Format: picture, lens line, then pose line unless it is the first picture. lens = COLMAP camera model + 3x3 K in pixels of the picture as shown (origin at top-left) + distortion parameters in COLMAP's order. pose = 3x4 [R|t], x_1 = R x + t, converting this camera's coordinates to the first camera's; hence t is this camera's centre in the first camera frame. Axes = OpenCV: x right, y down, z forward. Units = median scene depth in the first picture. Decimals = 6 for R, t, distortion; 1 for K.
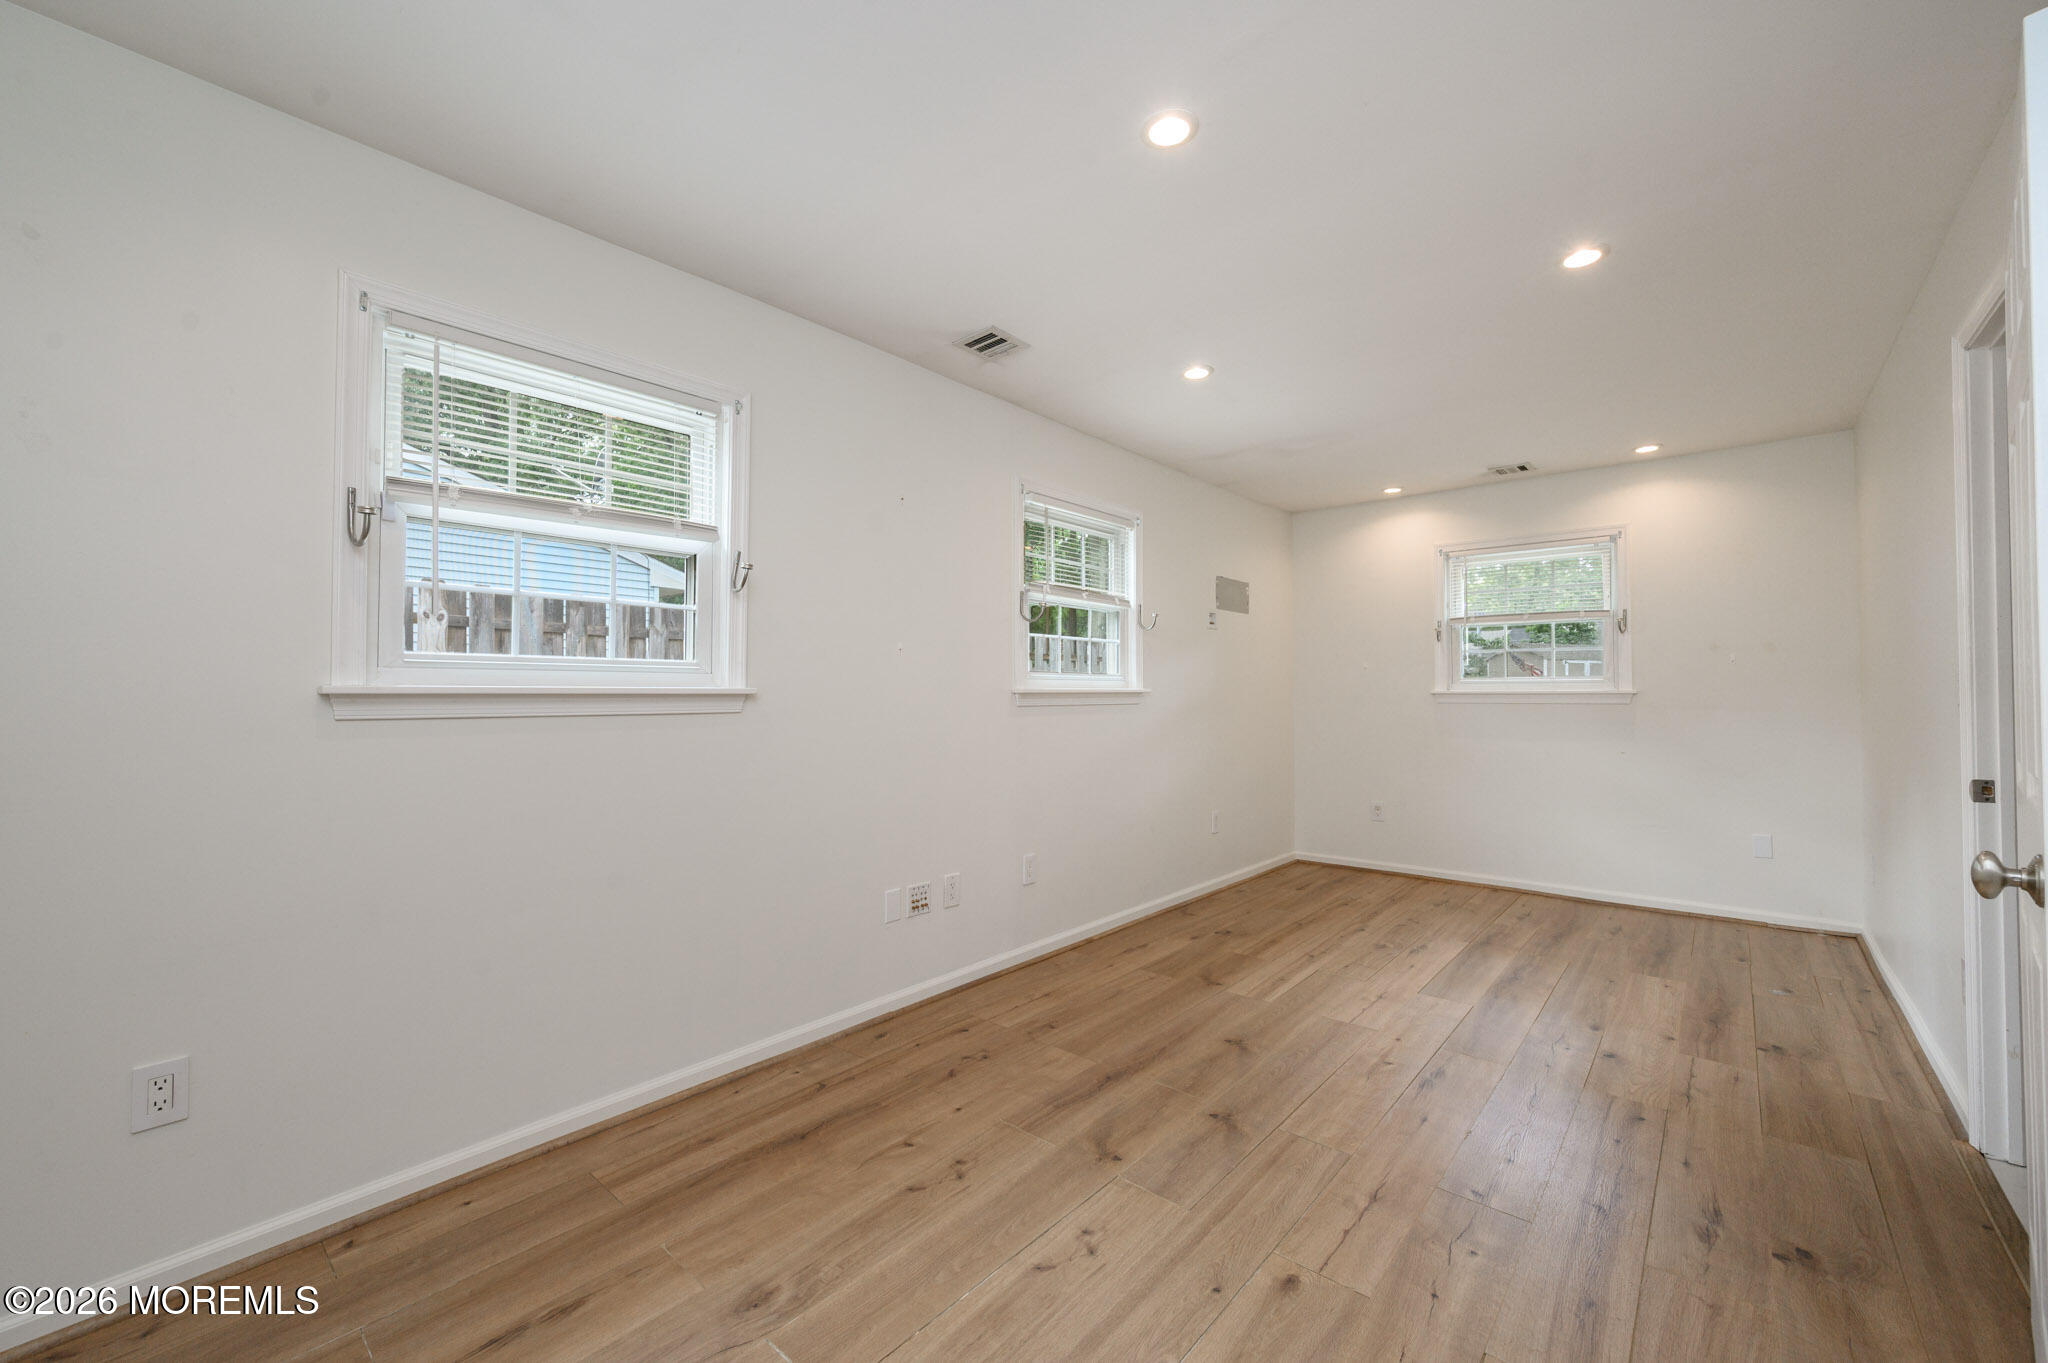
lens RADIAL K [[809.3, 0, 1029.5], [0, 809.3, 688.8], [0, 0, 1]] dist [0.000303, 0.000558]
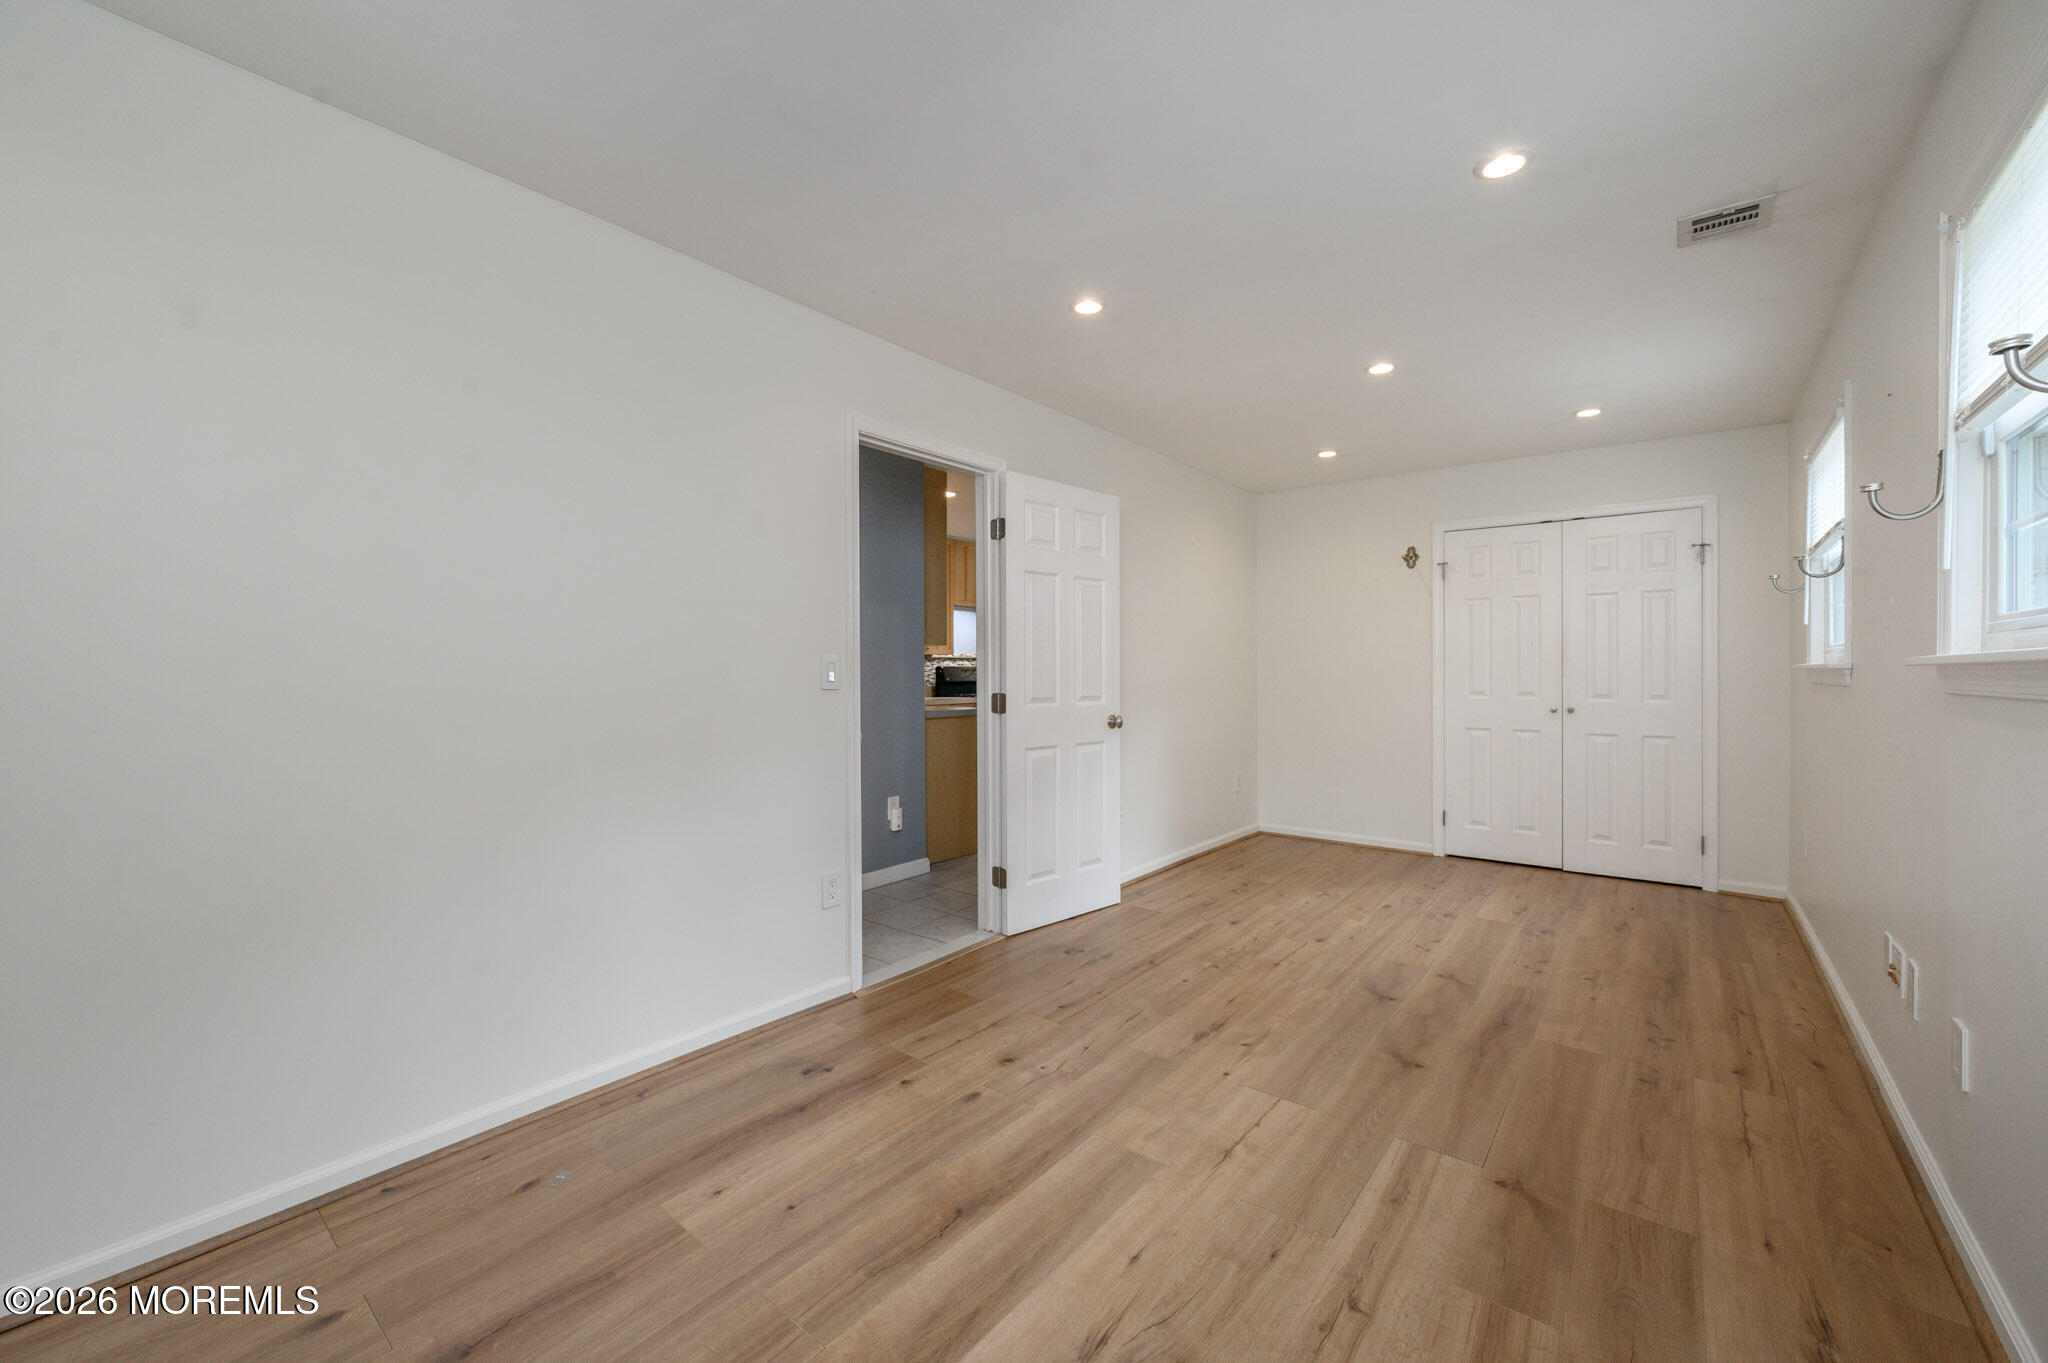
lens RADIAL K [[809.3, 0, 1020.0], [0, 809.3, 673.1], [0, 0, 1]] dist [0.000303, 0.000558]
pose [[-0.999617, 0.003799, -0.027416, 0.741129], [0.003930, 0.999981, -0.004727, 0.011212], [0.027398, -0.004833, -0.999613, 1.975393]]
